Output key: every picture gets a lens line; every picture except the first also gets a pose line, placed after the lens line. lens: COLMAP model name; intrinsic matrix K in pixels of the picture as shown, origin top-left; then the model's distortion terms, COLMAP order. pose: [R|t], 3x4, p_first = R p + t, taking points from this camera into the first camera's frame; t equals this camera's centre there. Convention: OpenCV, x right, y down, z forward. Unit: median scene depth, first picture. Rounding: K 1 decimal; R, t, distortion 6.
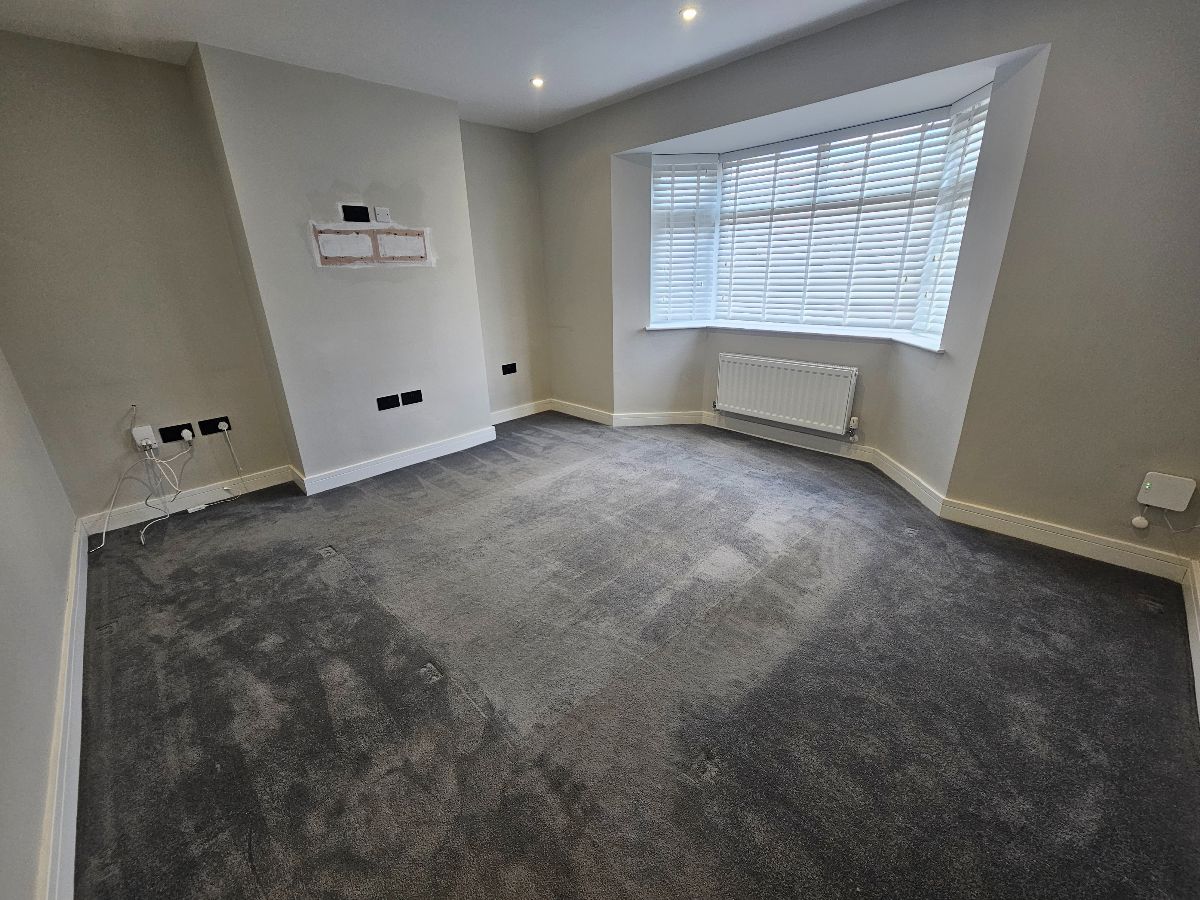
lens RADIAL K [[496.0, 0, 598.9], [0, 496.0, 447.5], [0, 0, 1]] dist [0.034717, -0.000009]
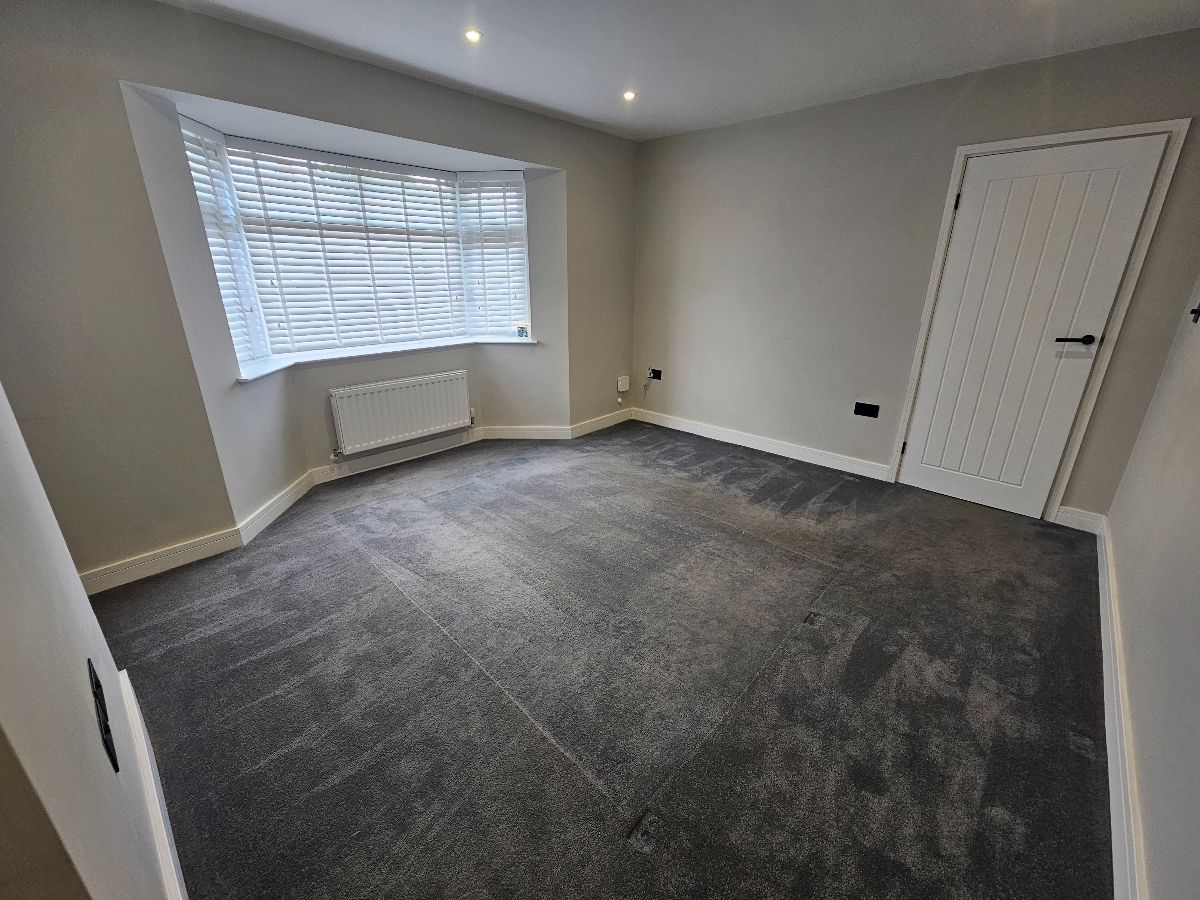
lens RADIAL K [[491.6, 0, 596.5], [0, 491.6, 447.9], [0, 0, 1]] dist [0.000559, 0.000055]
pose [[-0.039928, -0.307036, 0.950860, -0.658670], [0.349856, 0.887085, 0.301134, -0.223772], [-0.935952, 0.344688, 0.071999, 0.647026]]
